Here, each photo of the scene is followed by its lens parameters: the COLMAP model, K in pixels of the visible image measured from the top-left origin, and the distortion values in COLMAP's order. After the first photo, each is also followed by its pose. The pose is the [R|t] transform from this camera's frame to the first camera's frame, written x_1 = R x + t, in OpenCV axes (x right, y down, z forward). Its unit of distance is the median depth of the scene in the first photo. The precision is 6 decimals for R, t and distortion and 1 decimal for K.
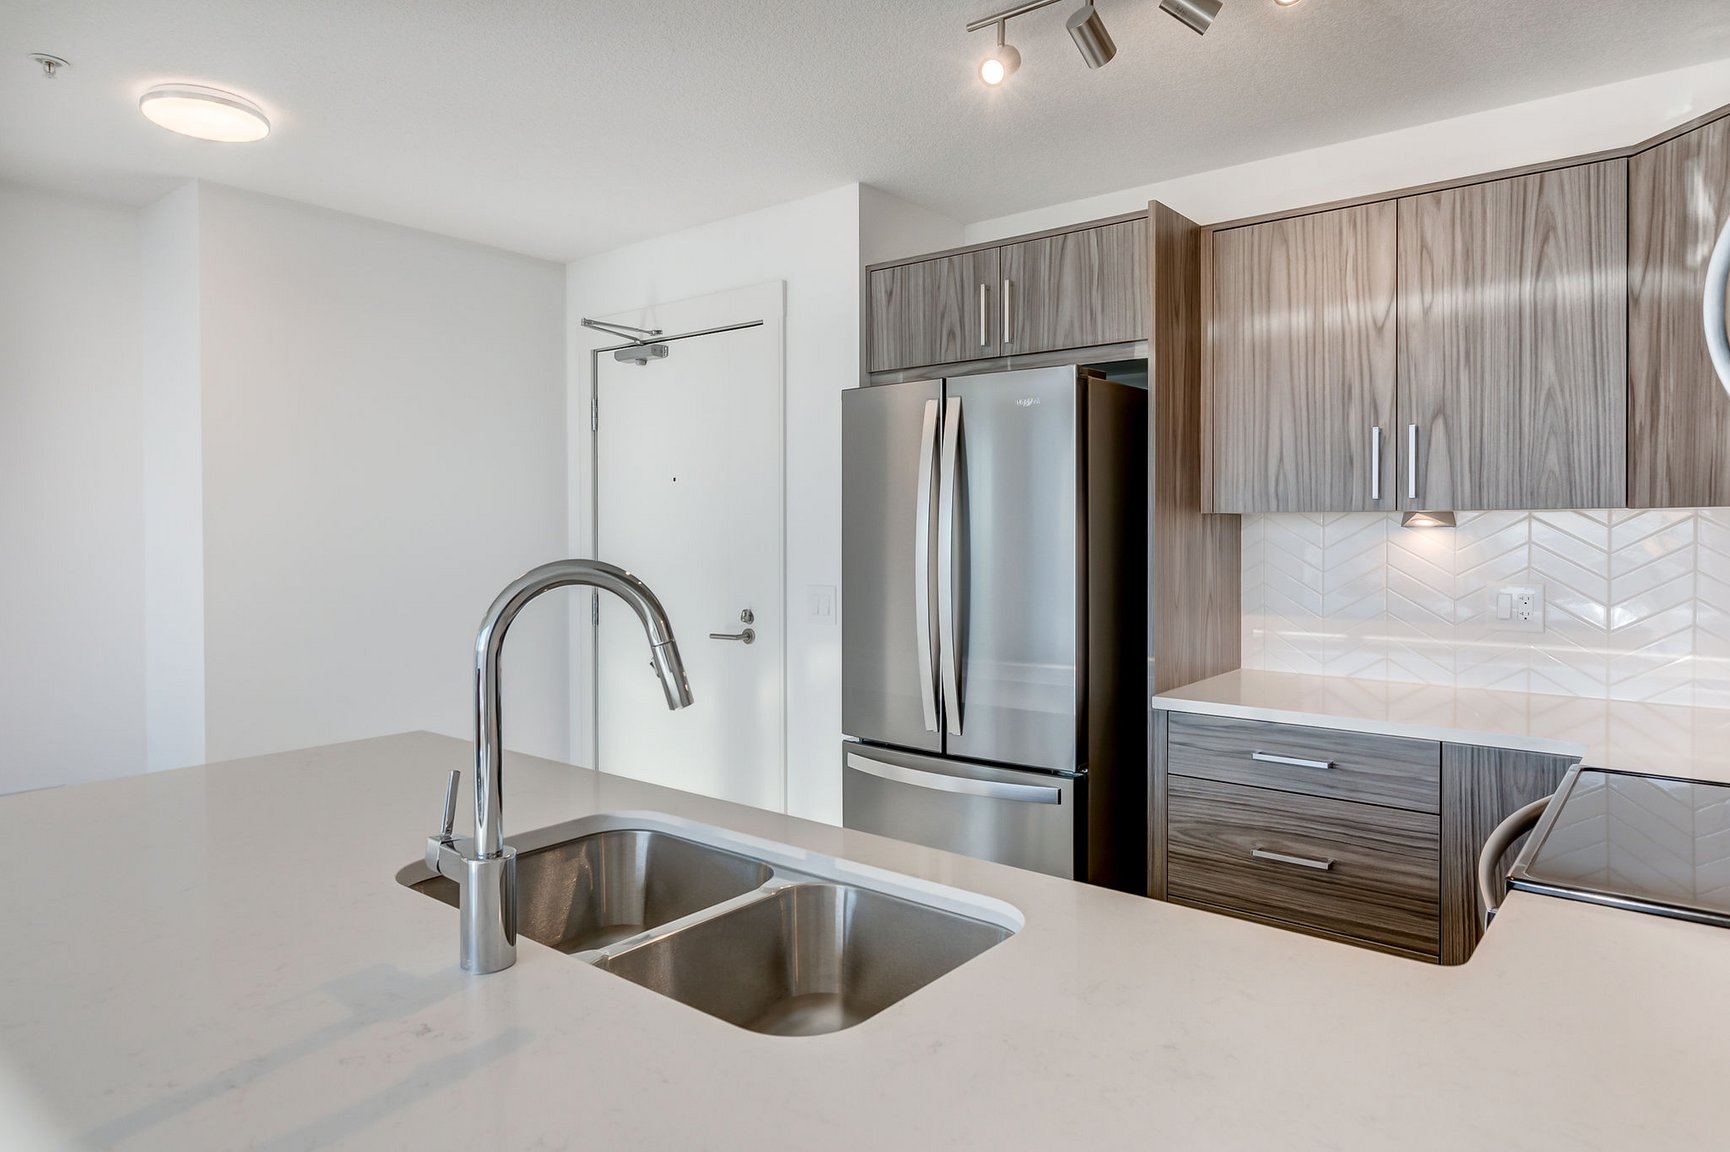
lens RADIAL K [[1045.0, 0, 865.9], [0, 1045.0, 534.6], [0, 0, 1]] dist [0.000296, -0.001145]
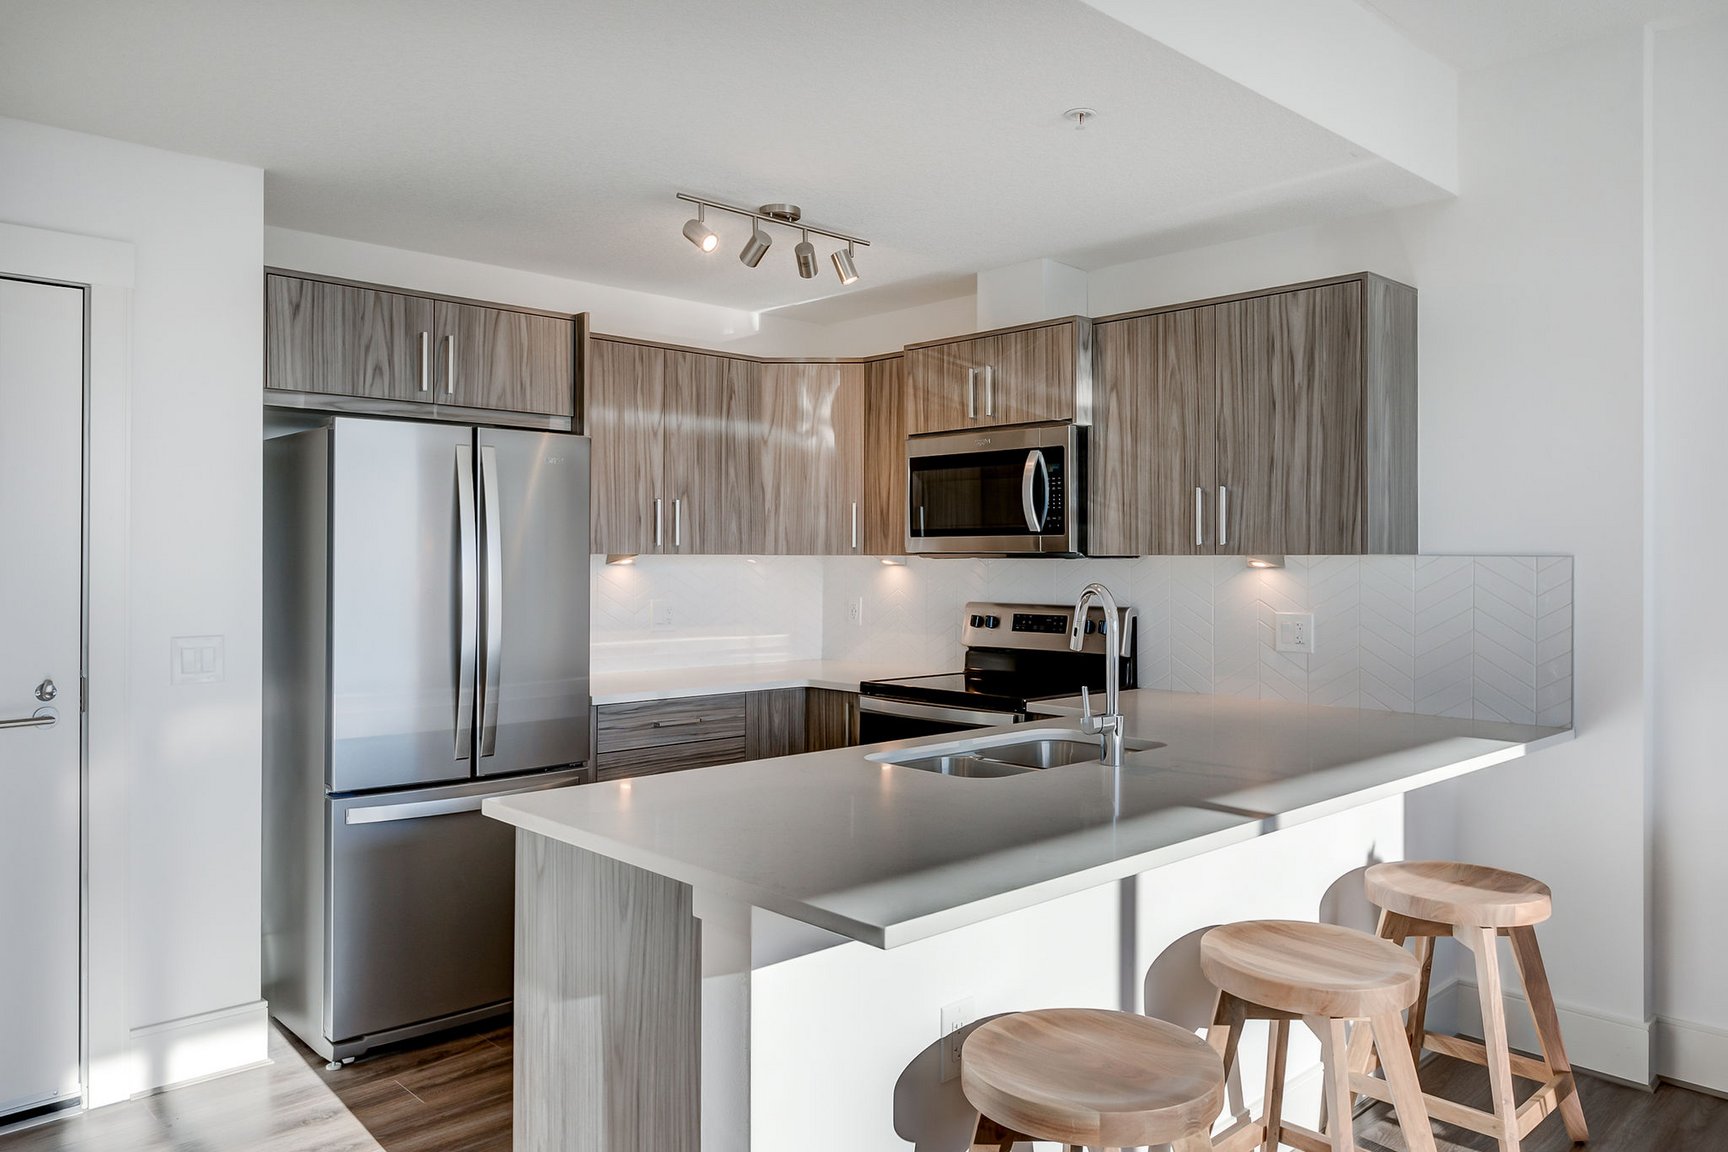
lens RADIAL K [[1226.9, 0, 863.6], [0, 1226.9, 568.8], [0, 0, 1]] dist [-0.002921, -0.001142]
pose [[0.136744, -0.002175, 0.990604, -1.205535], [0.007669, 0.999970, 0.001137, -0.001902], [-0.990577, 0.007441, 0.136757, 0.466723]]
